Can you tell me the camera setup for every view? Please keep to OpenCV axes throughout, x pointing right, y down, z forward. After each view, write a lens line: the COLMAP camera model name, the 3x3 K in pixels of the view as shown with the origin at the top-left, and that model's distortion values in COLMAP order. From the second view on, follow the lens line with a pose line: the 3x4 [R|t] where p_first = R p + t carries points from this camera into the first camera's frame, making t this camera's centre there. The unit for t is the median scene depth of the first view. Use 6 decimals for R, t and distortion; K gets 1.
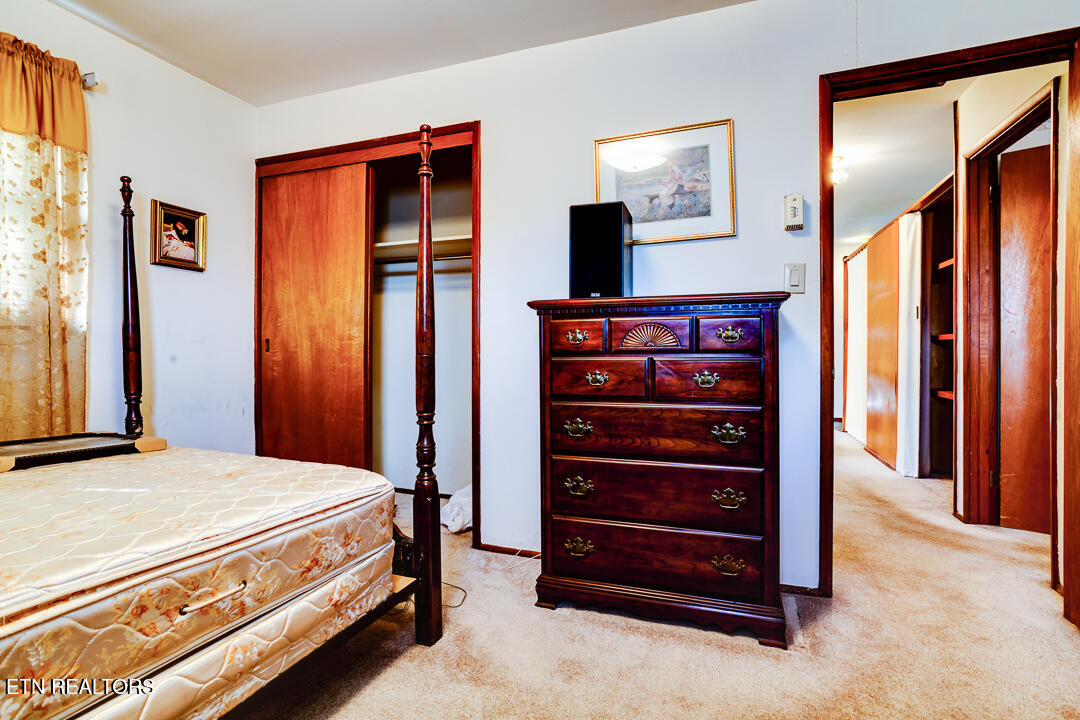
lens RADIAL K [[534.8, 0, 542.8], [0, 534.8, 360.2], [0, 0, 1]] dist [-0.039712, 0.007121]
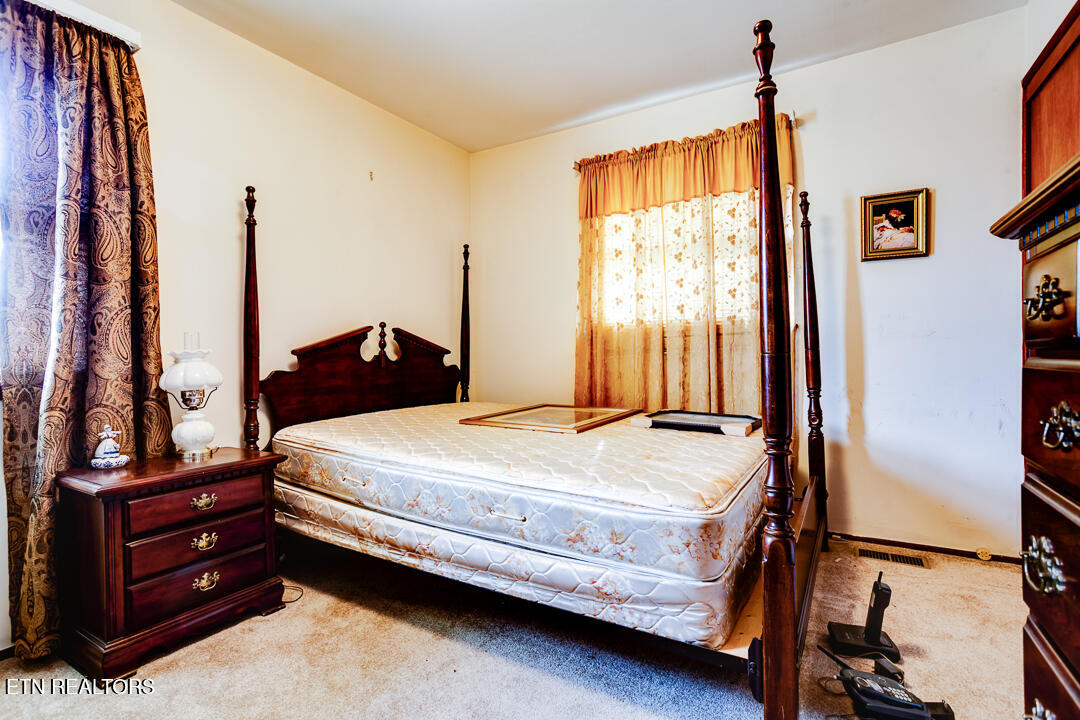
lens RADIAL K [[534.8, 0, 544.5], [0, 534.8, 359.2], [0, 0, 1]] dist [-0.039712, 0.007121]
pose [[-0.219172, 0.010625, -0.975628, 0.568584], [0.002991, 0.999943, 0.010218, -0.012510], [0.975682, -0.000678, -0.219191, 0.949702]]
